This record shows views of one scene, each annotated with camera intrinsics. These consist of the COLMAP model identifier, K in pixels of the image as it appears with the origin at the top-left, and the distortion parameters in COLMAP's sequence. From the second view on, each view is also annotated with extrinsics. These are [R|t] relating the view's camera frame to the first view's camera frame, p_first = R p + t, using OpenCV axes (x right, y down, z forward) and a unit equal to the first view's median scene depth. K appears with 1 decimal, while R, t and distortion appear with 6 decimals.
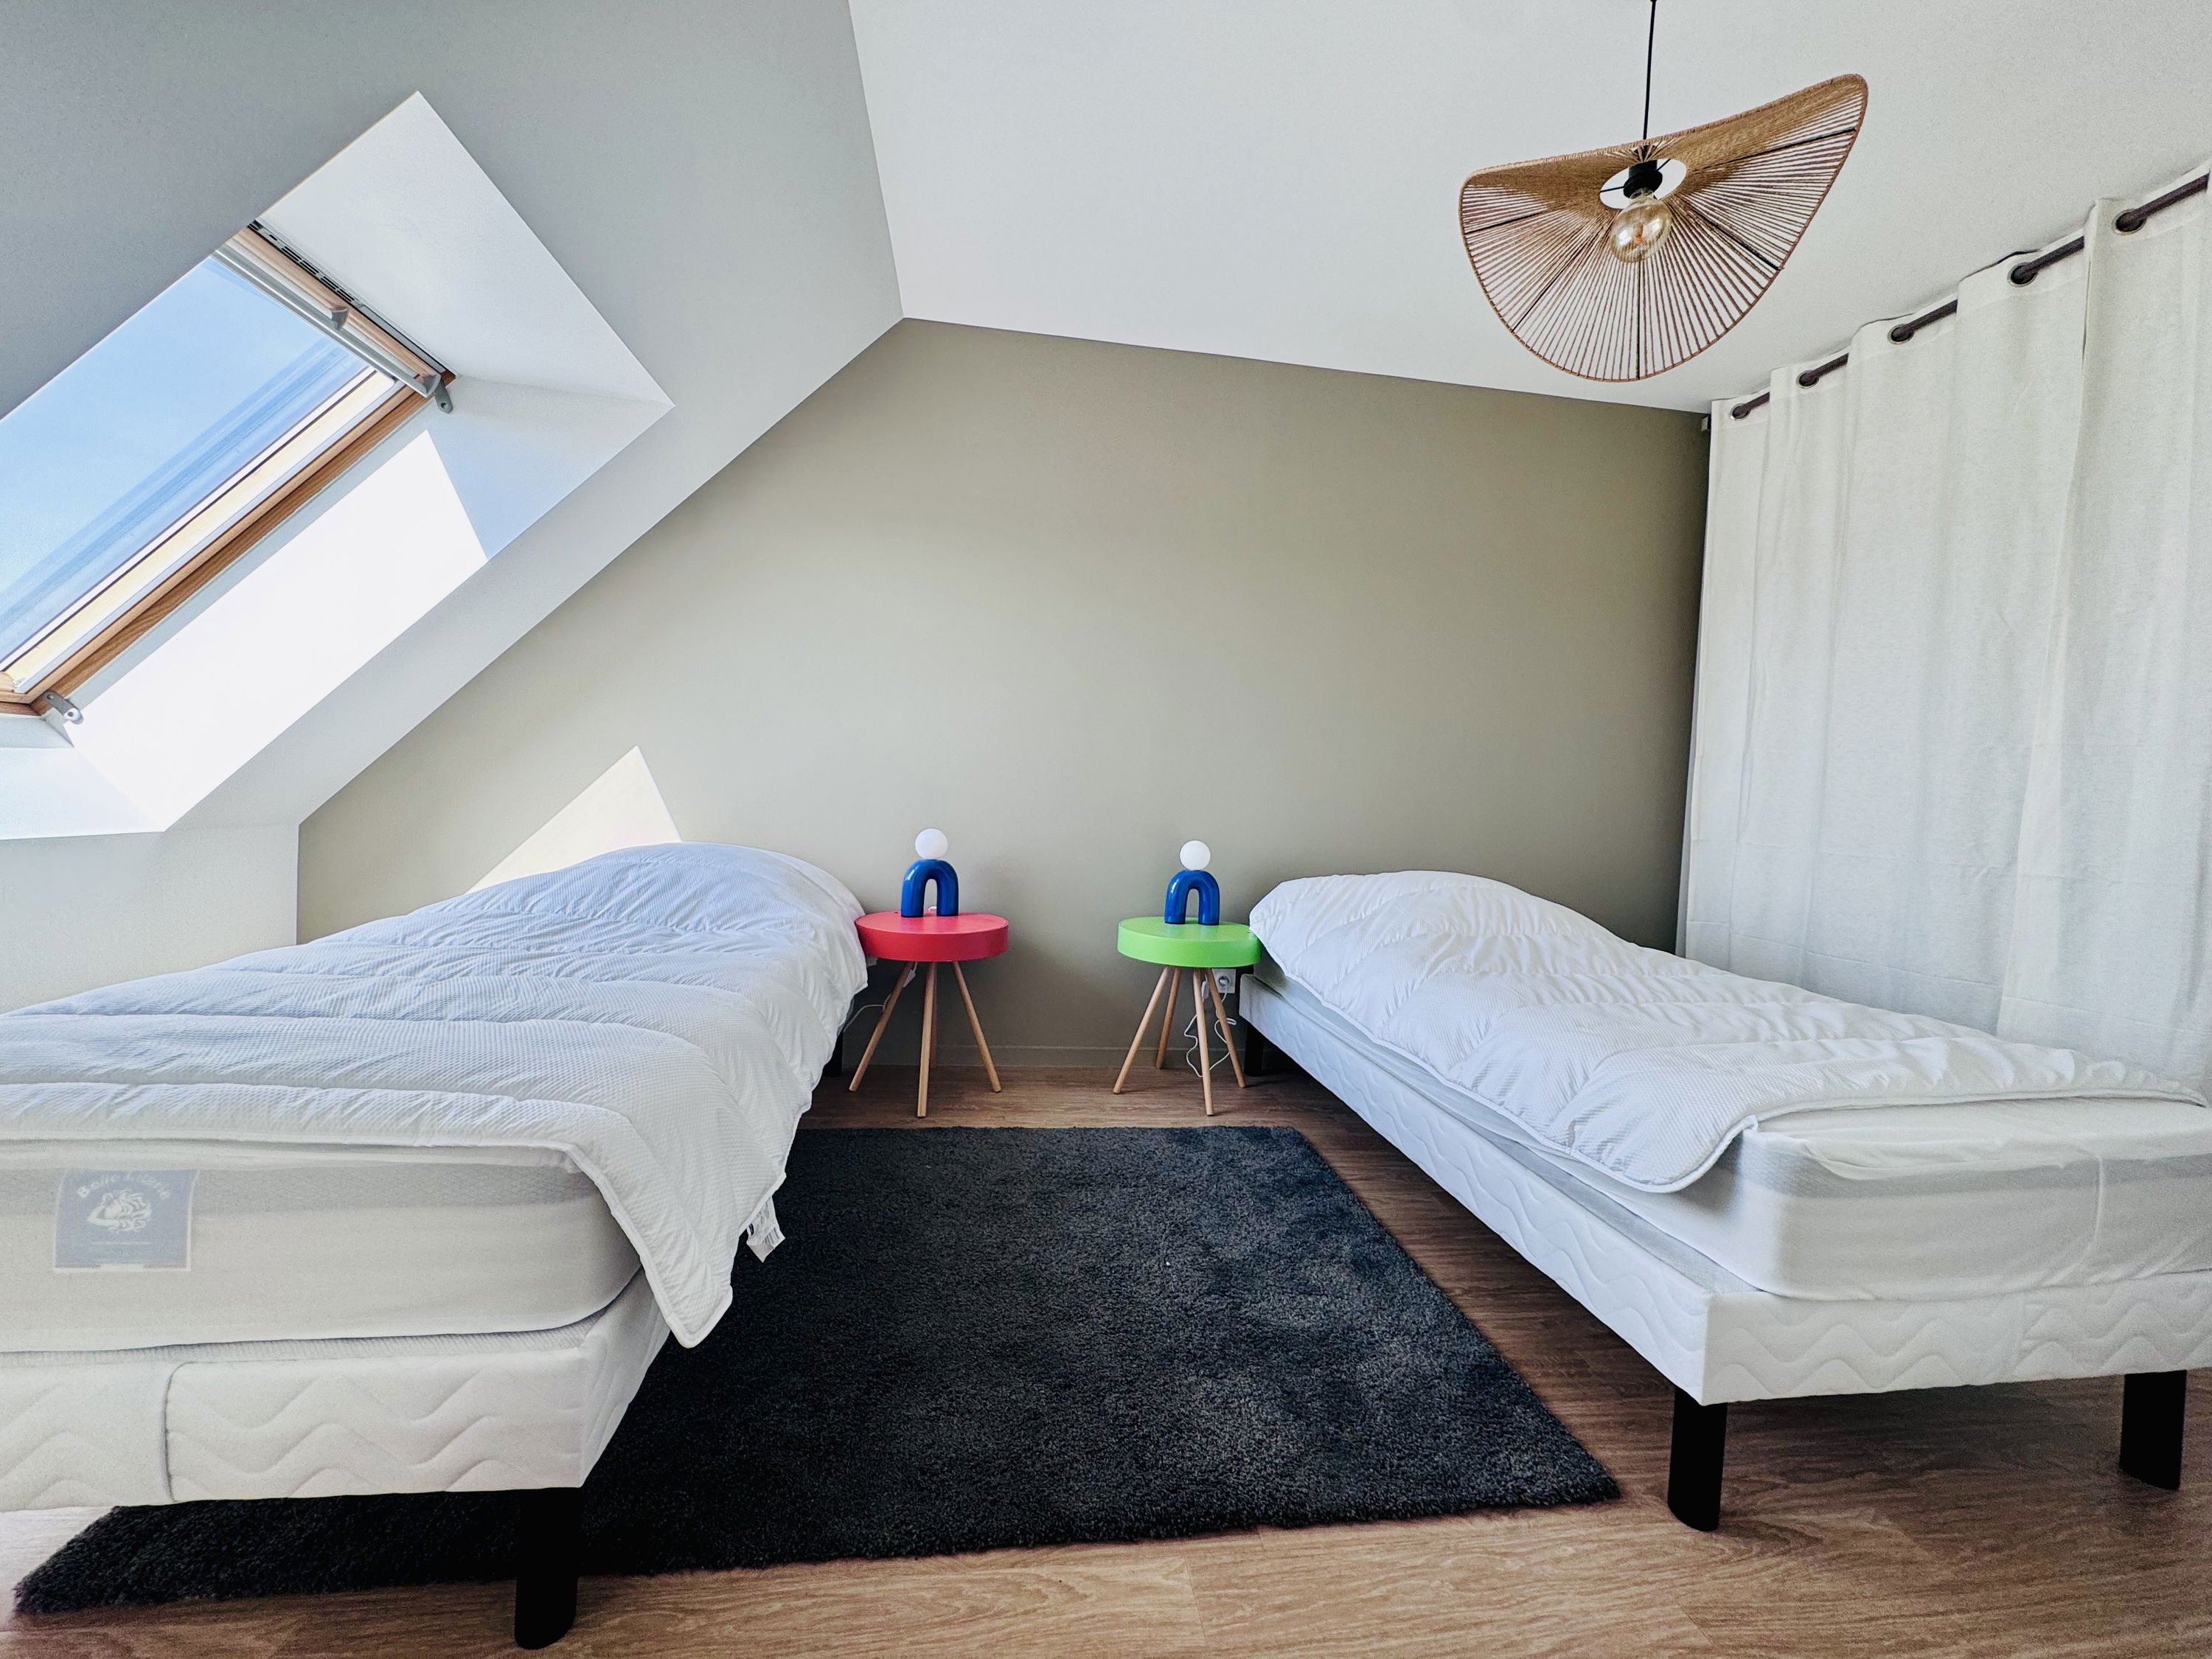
lens RADIAL K [[876.5, 0, 1106.1], [0, 876.5, 827.5], [0, 0, 1]] dist [-0.005043, 0.000728]
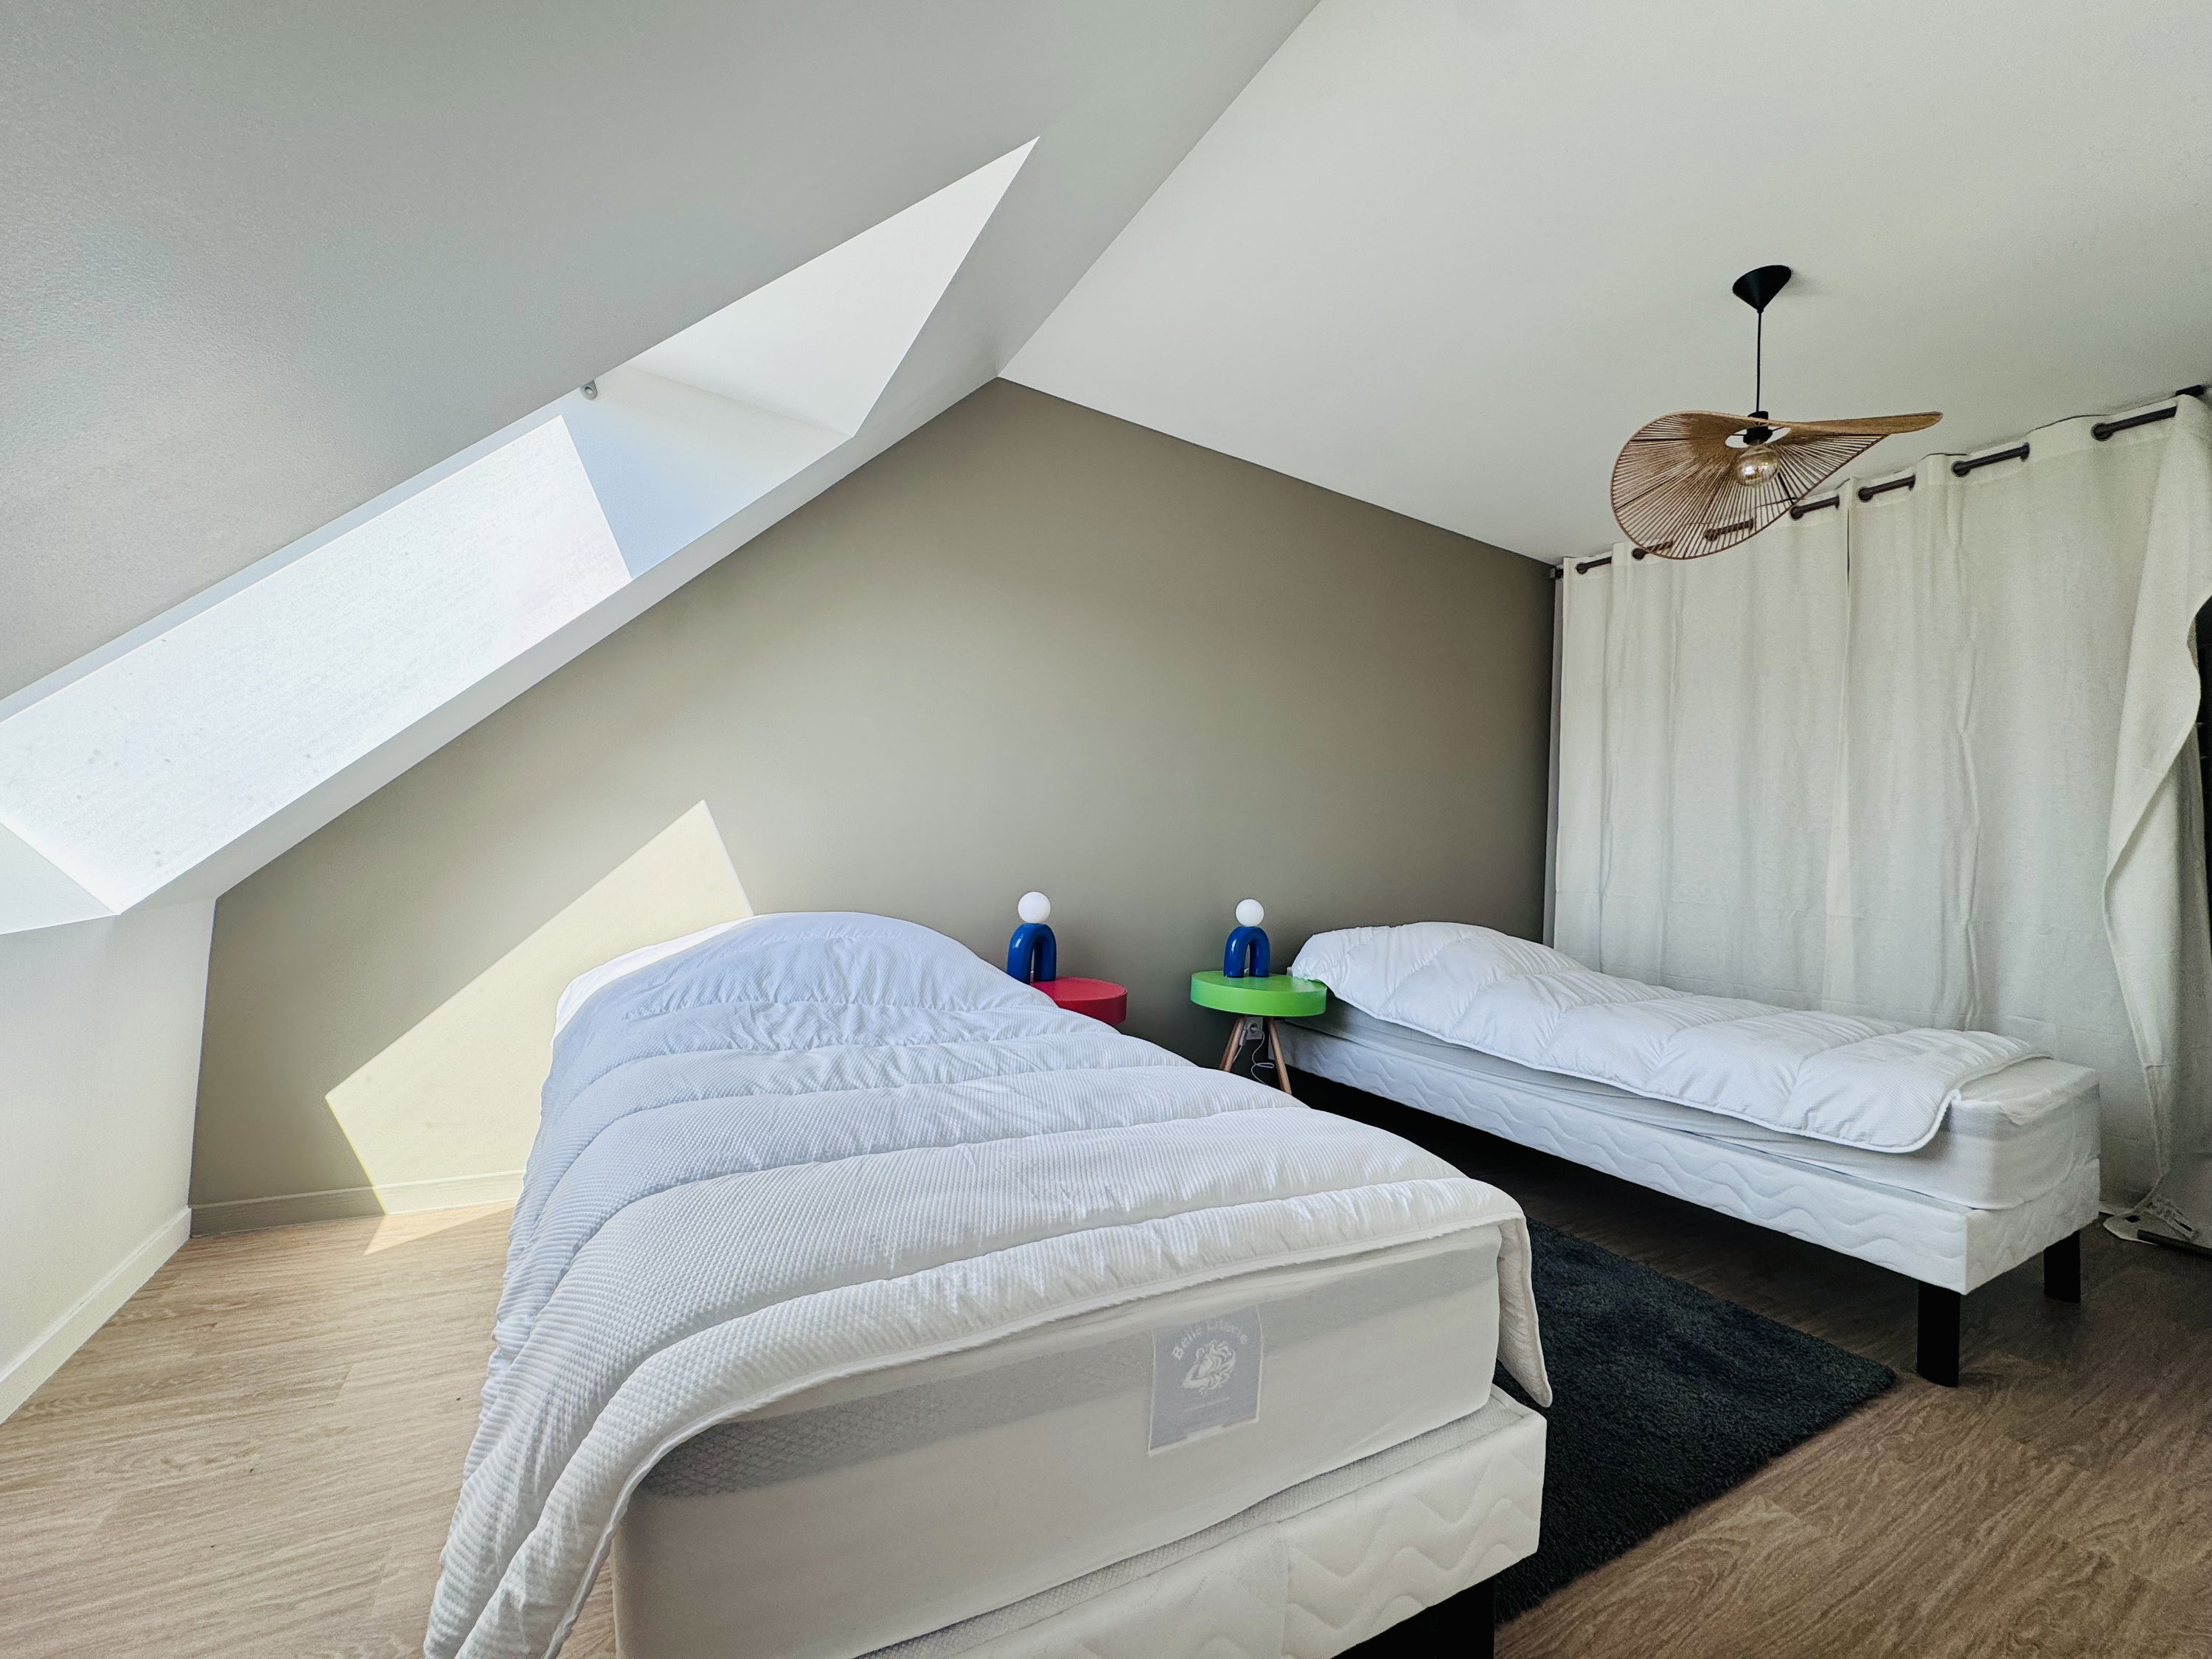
lens RADIAL K [[876.5, 0, 1100.0], [0, 876.5, 827.7], [0, 0, 1]] dist [-0.005043, 0.000728]
pose [[0.930890, 0.012996, 0.365068, -1.011442], [0.006187, 0.998663, -0.051327, -0.041511], [-0.365247, 0.050038, 0.929565, 0.118135]]
